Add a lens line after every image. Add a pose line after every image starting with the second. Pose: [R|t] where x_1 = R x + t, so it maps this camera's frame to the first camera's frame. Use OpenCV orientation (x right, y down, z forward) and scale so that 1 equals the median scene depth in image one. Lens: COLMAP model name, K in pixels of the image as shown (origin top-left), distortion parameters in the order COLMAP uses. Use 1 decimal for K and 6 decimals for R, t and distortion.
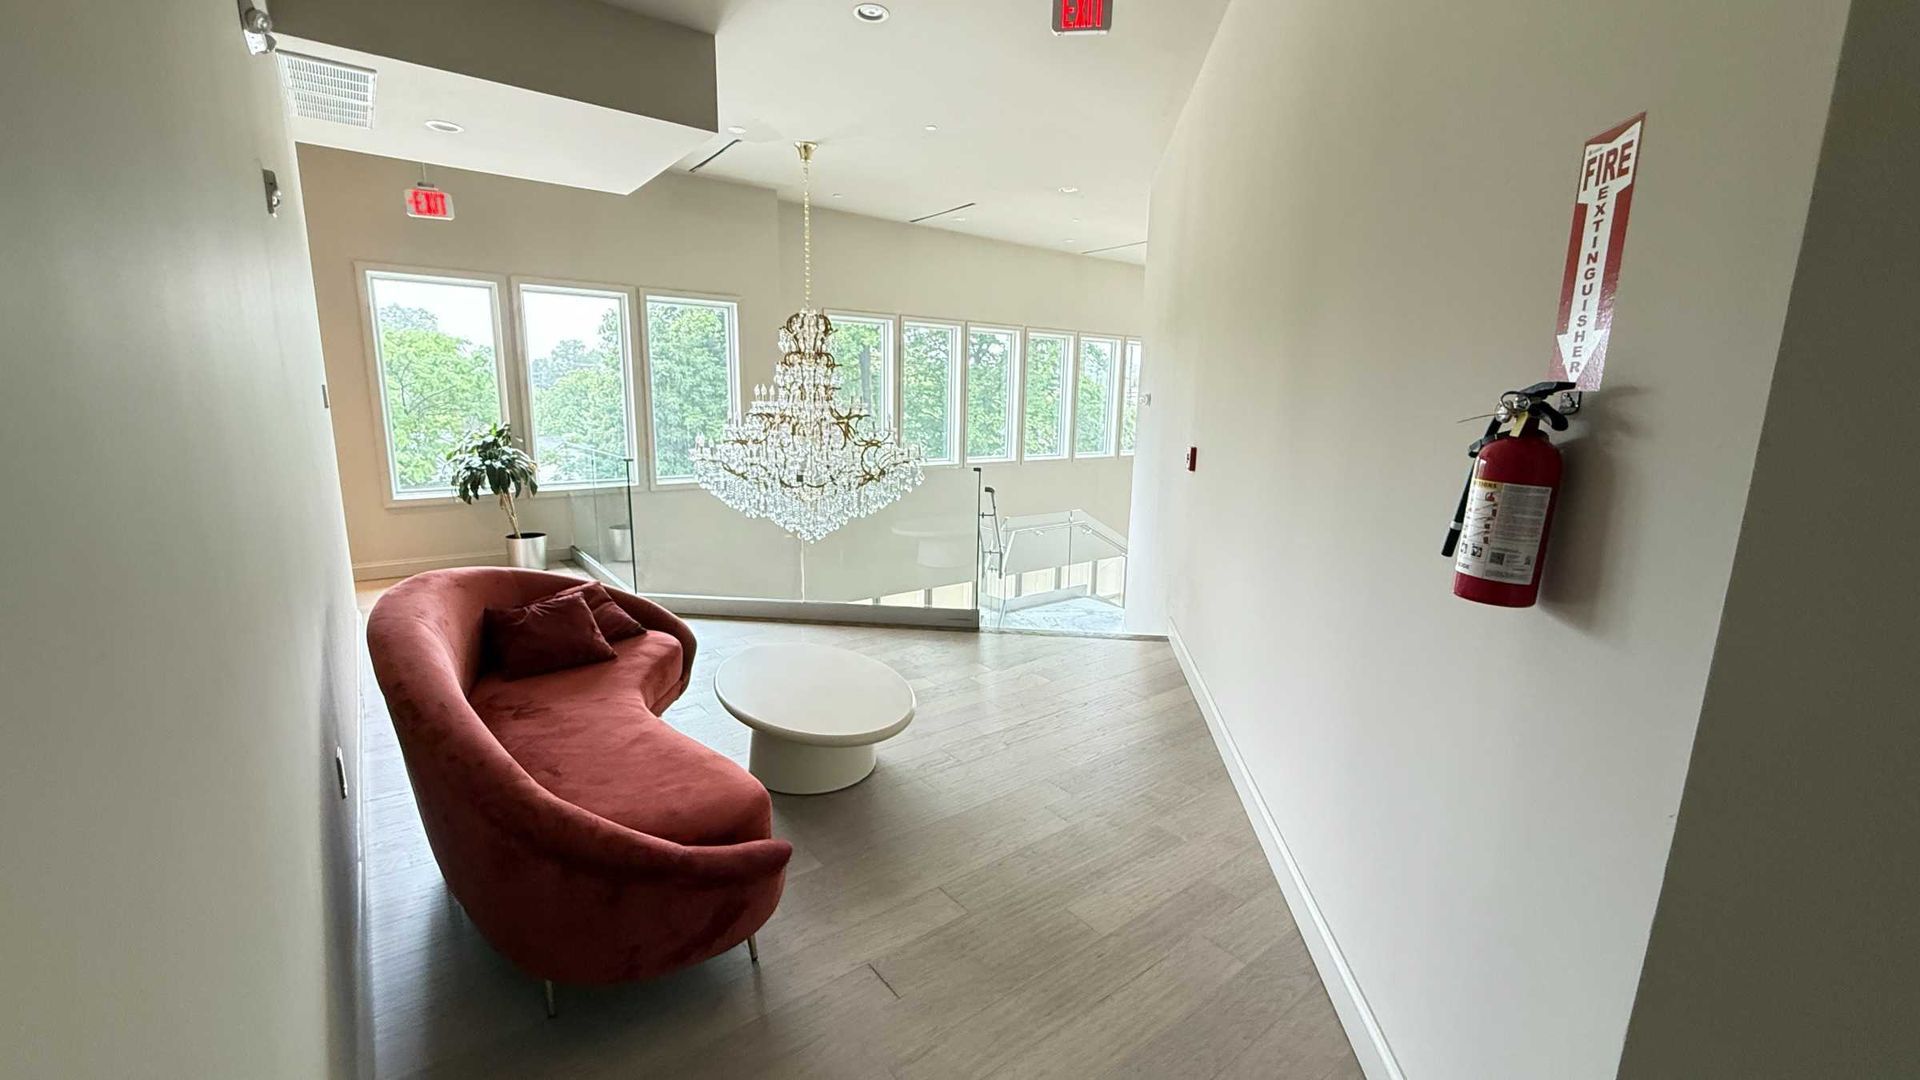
lens RADIAL K [[787.3, 0, 956.4], [0, 787.3, 544.0], [0, 0, 1]] dist [0.002198, 0.000572]
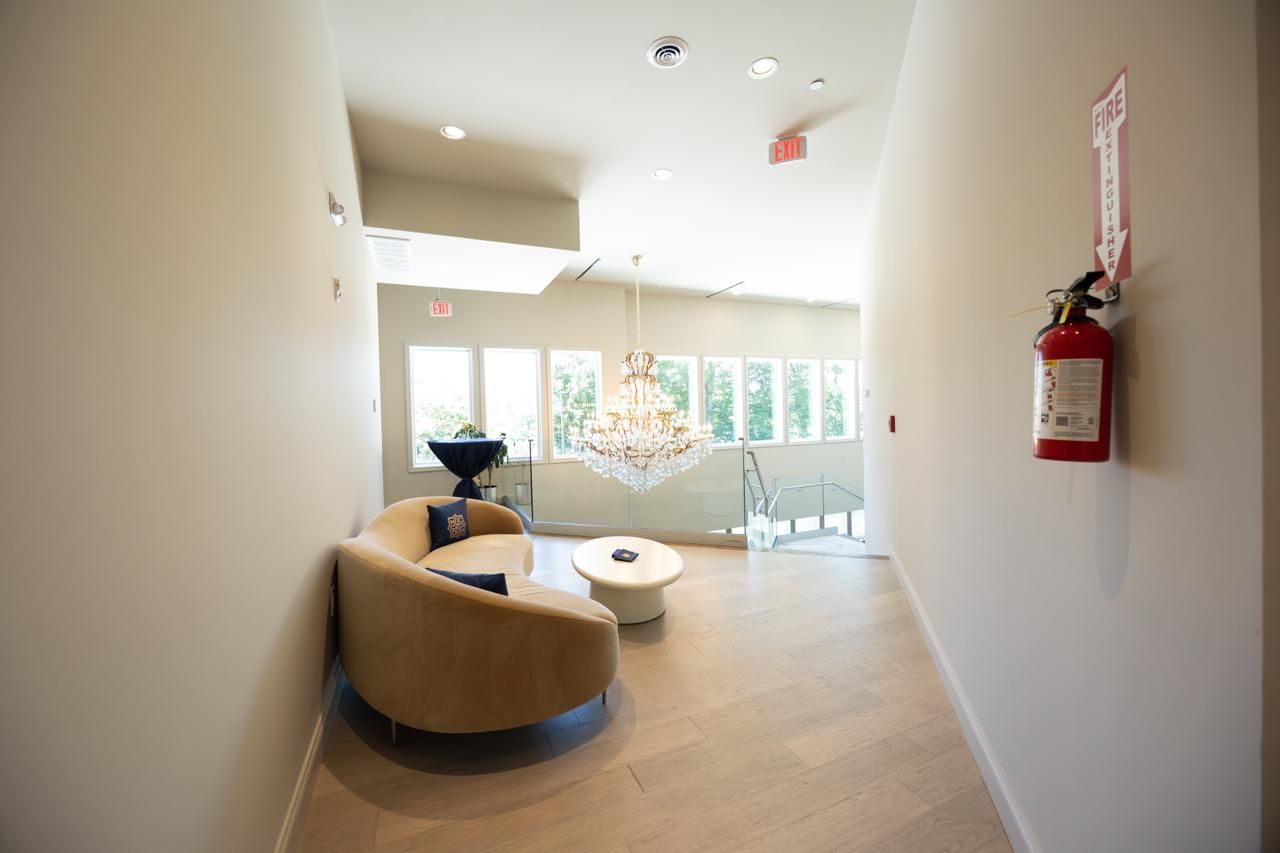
lens RADIAL K [[497.3, 0, 640.0], [0, 497.3, 426.5], [0, 0, 1]] dist [-0.002121, -0.000773]
pose [[0.967307, -0.039610, -0.250496, 0.135160], [-0.005241, 0.984394, -0.175900, 0.088418], [0.253554, 0.171462, 0.952004, 0.060814]]
